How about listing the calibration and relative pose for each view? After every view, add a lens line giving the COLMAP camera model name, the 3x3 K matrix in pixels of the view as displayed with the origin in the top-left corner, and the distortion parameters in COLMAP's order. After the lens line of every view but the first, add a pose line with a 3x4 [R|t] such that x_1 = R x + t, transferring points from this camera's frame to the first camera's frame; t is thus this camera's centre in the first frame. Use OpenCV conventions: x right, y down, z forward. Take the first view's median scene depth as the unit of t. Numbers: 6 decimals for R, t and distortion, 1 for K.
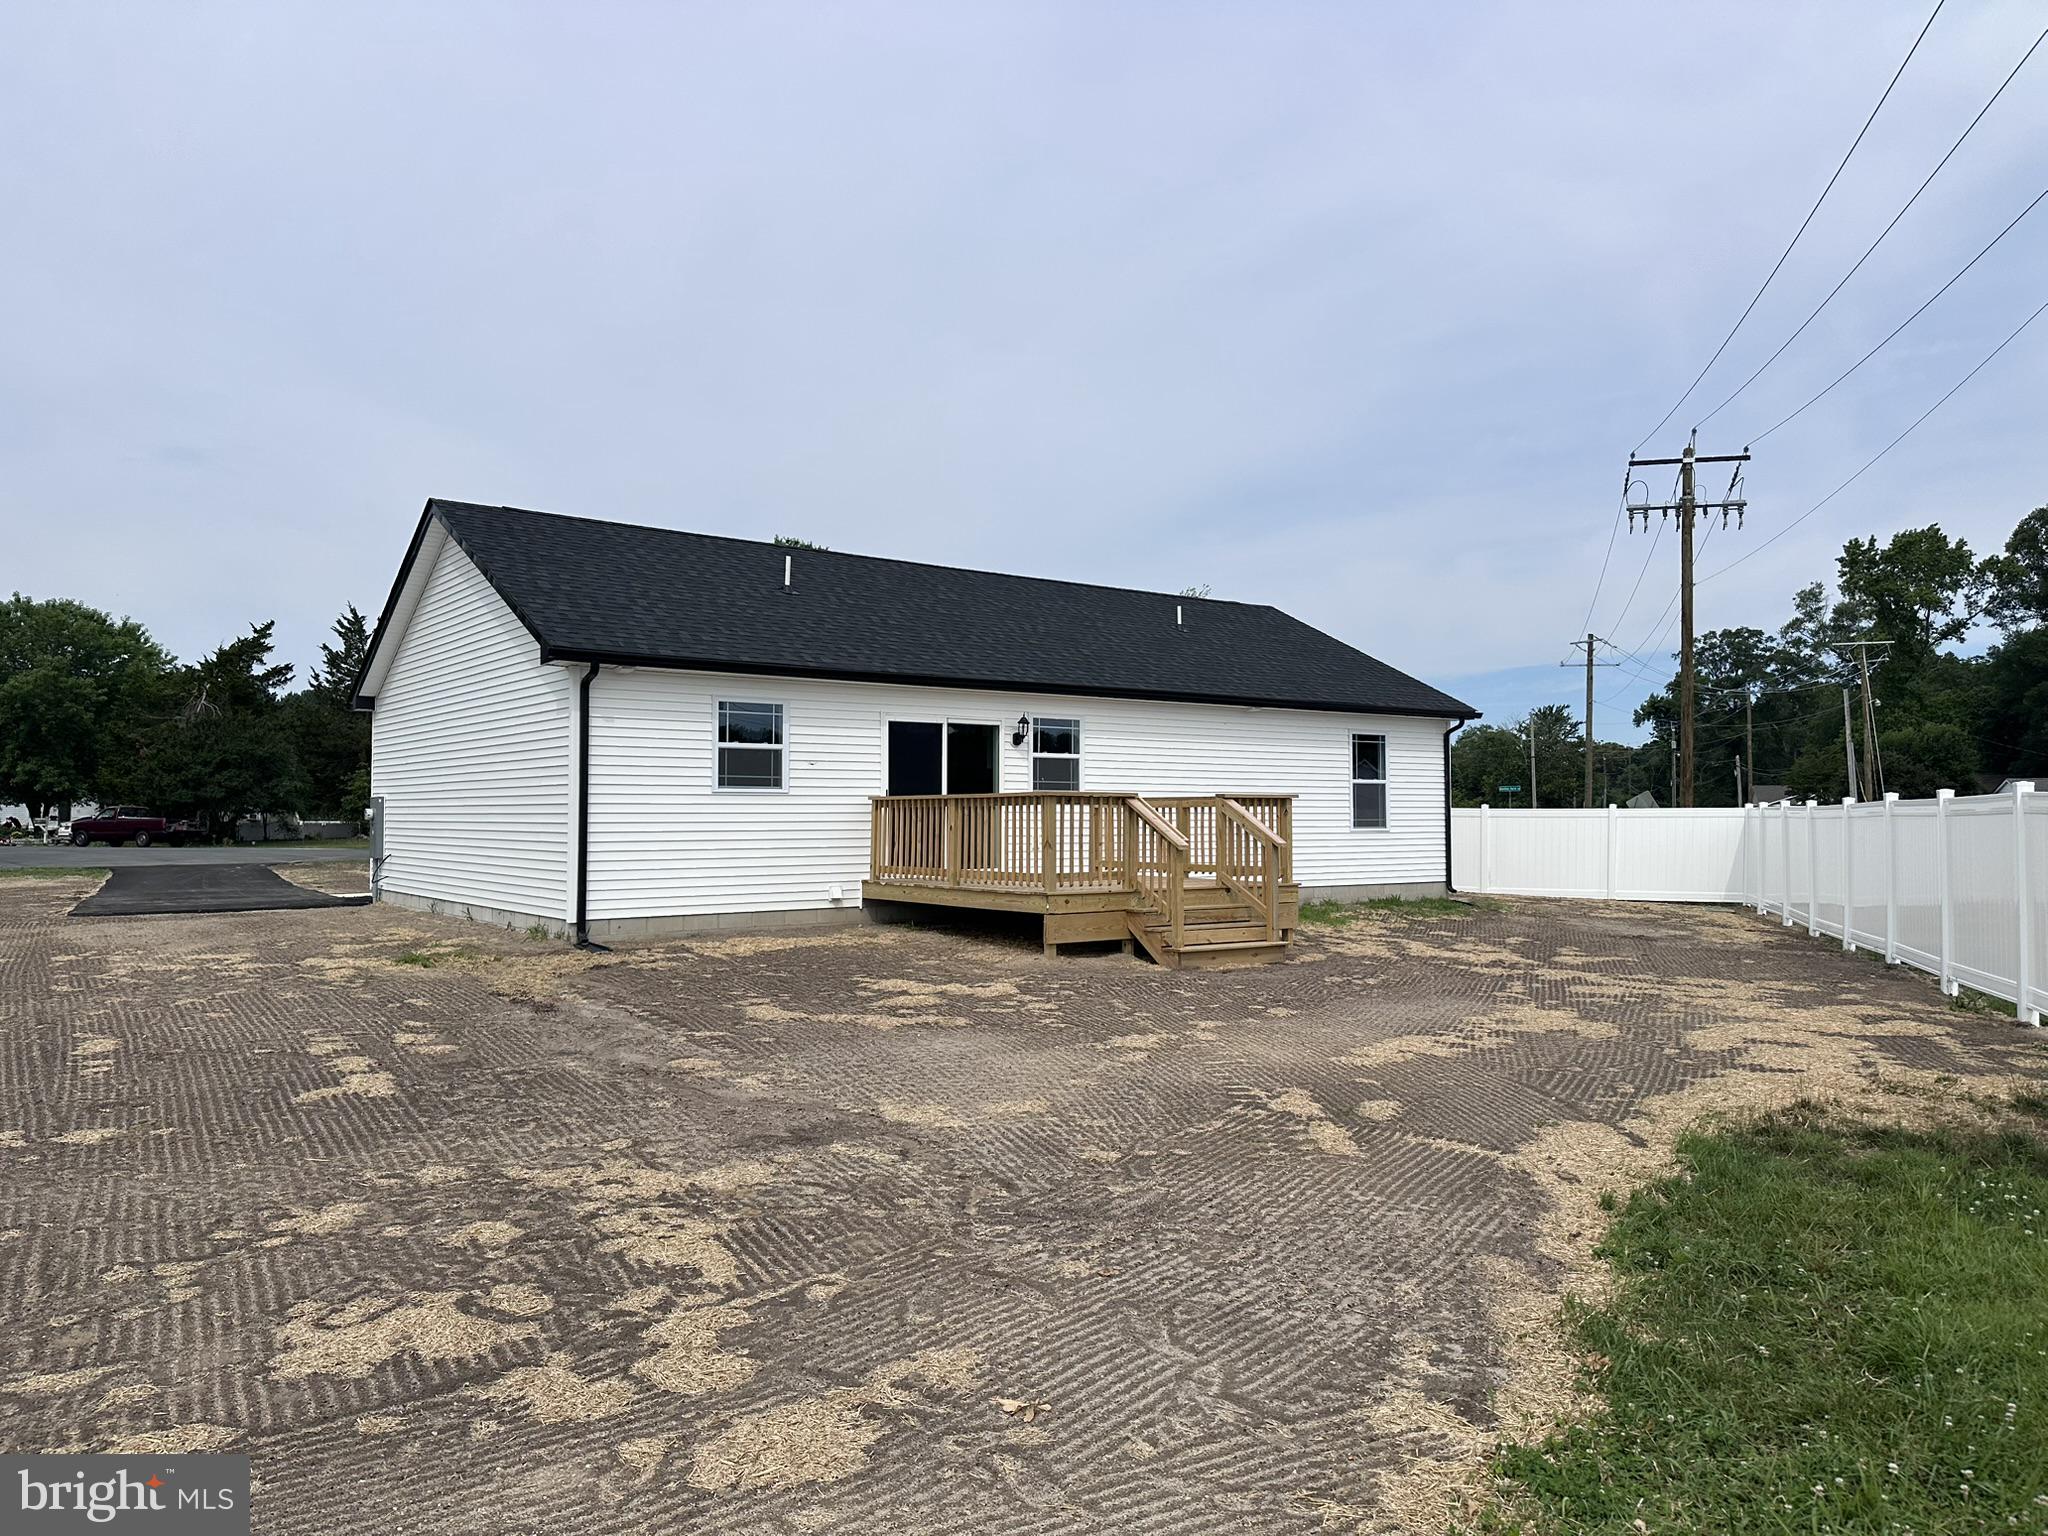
lens RADIAL K [[1413.6, 0, 1029.5], [0, 1413.6, 776.5], [0, 0, 1]] dist [0.018045, -0.026650]
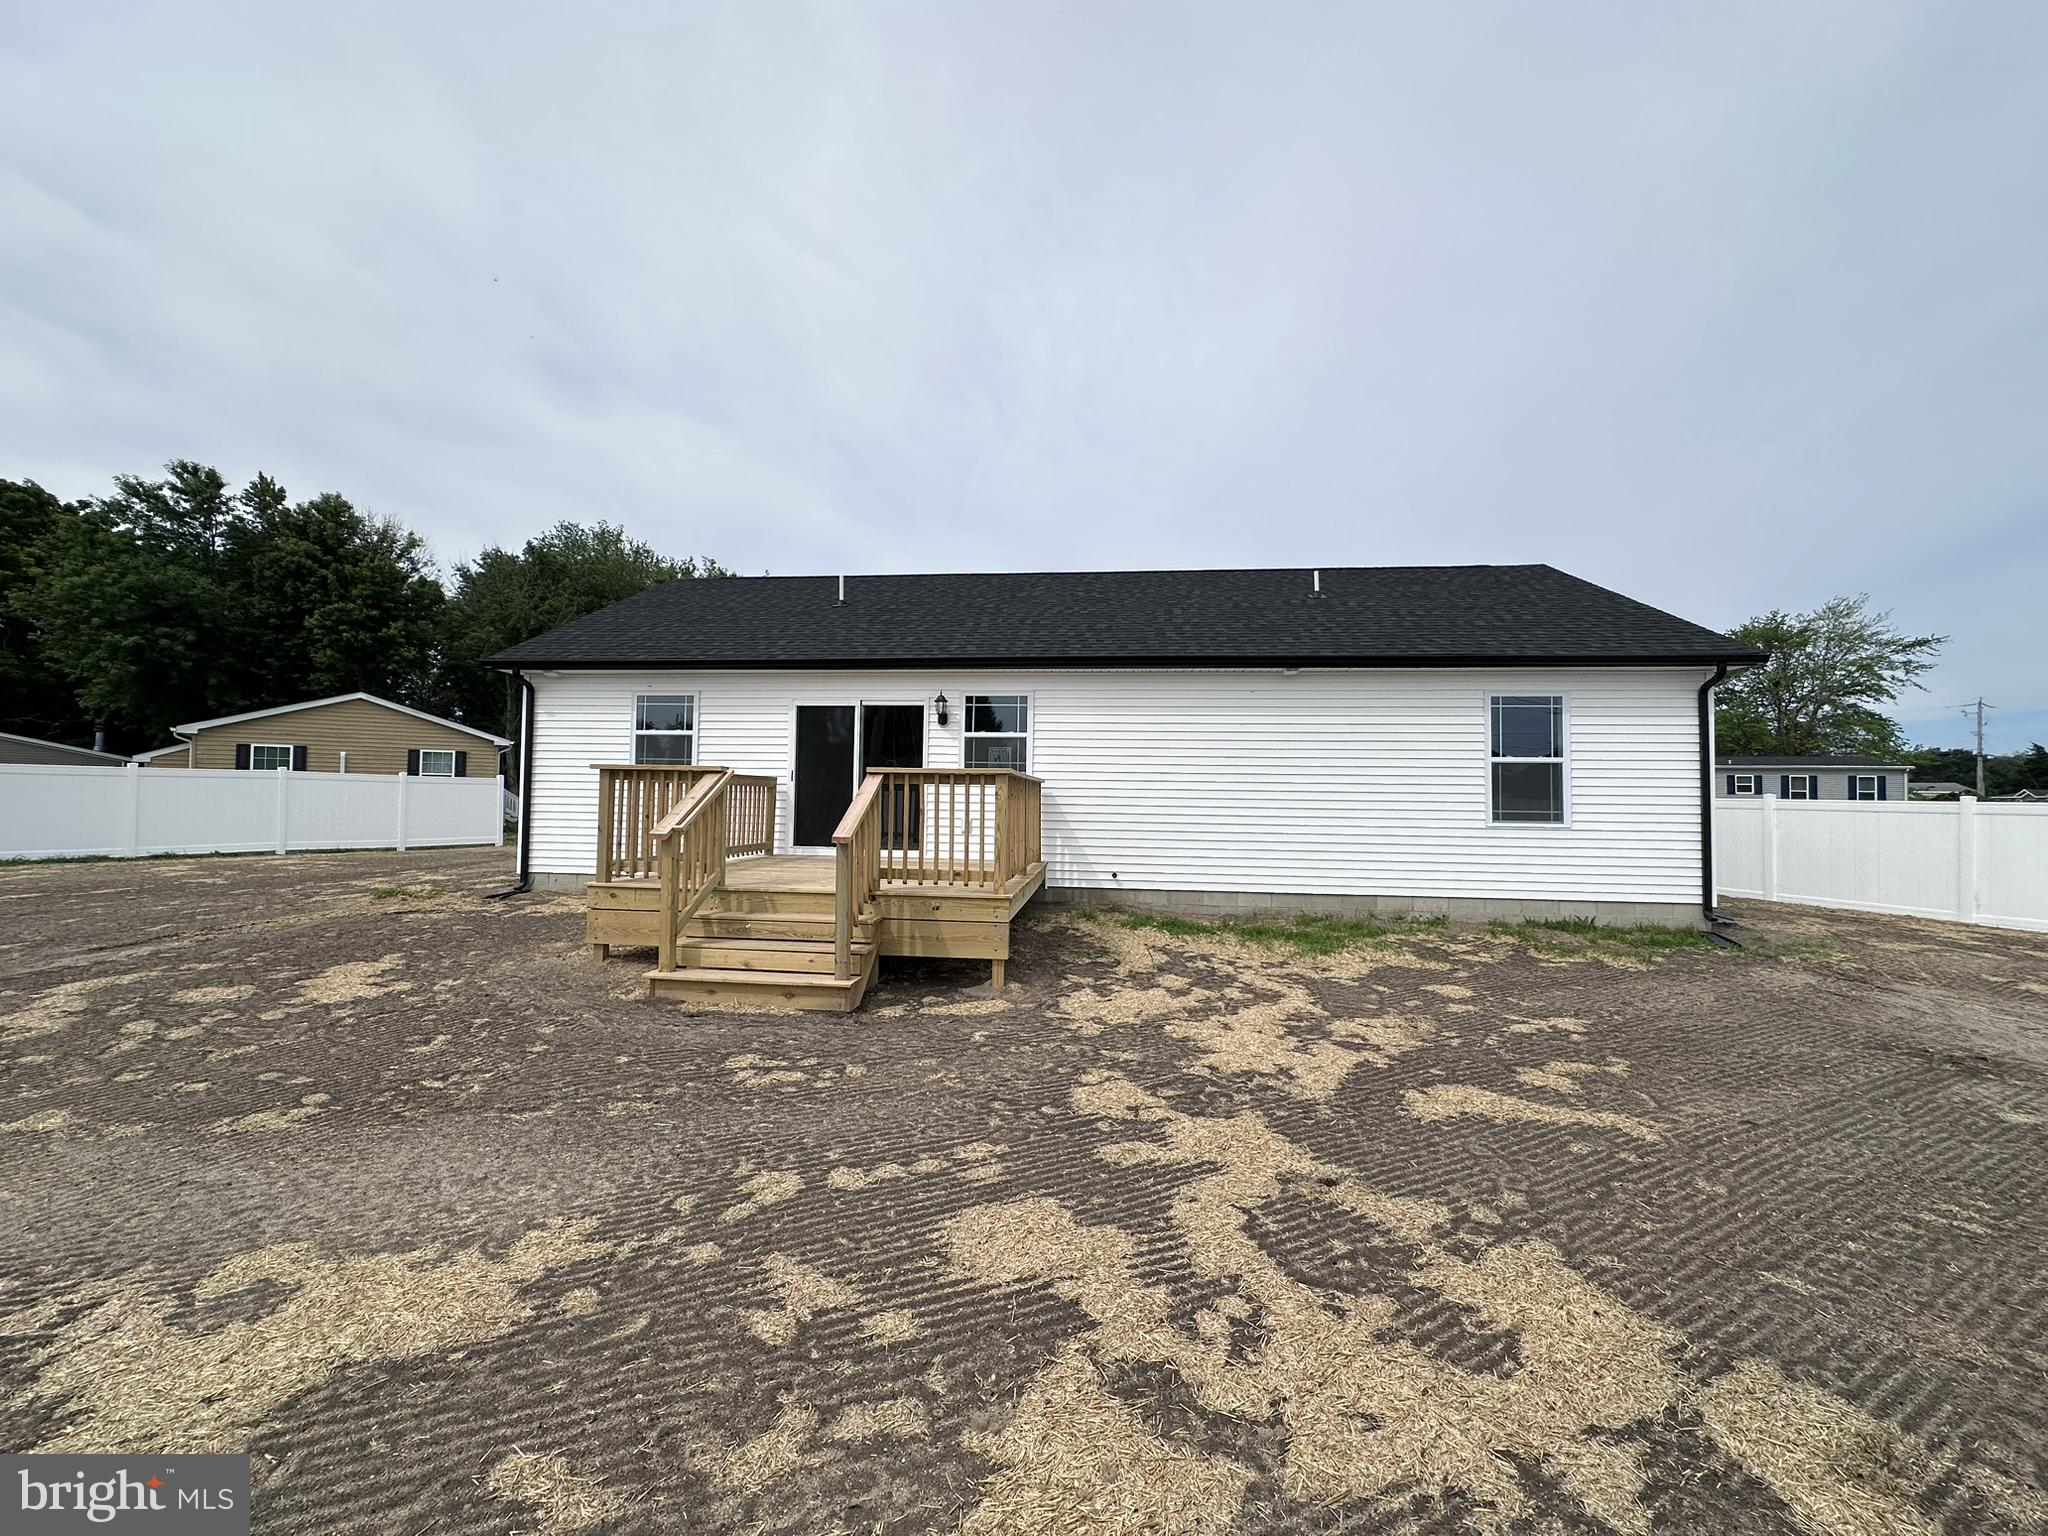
lens RADIAL K [[820.2, 0, 1028.2], [0, 820.2, 757.9], [0, 0, 1]] dist [-0.004991, 0.004113]
pose [[0.729720, -0.019996, -0.683454, 0.421036], [0.004049, 0.999681, -0.024924, 0.015167], [0.683734, 0.015420, 0.729568, 0.625639]]
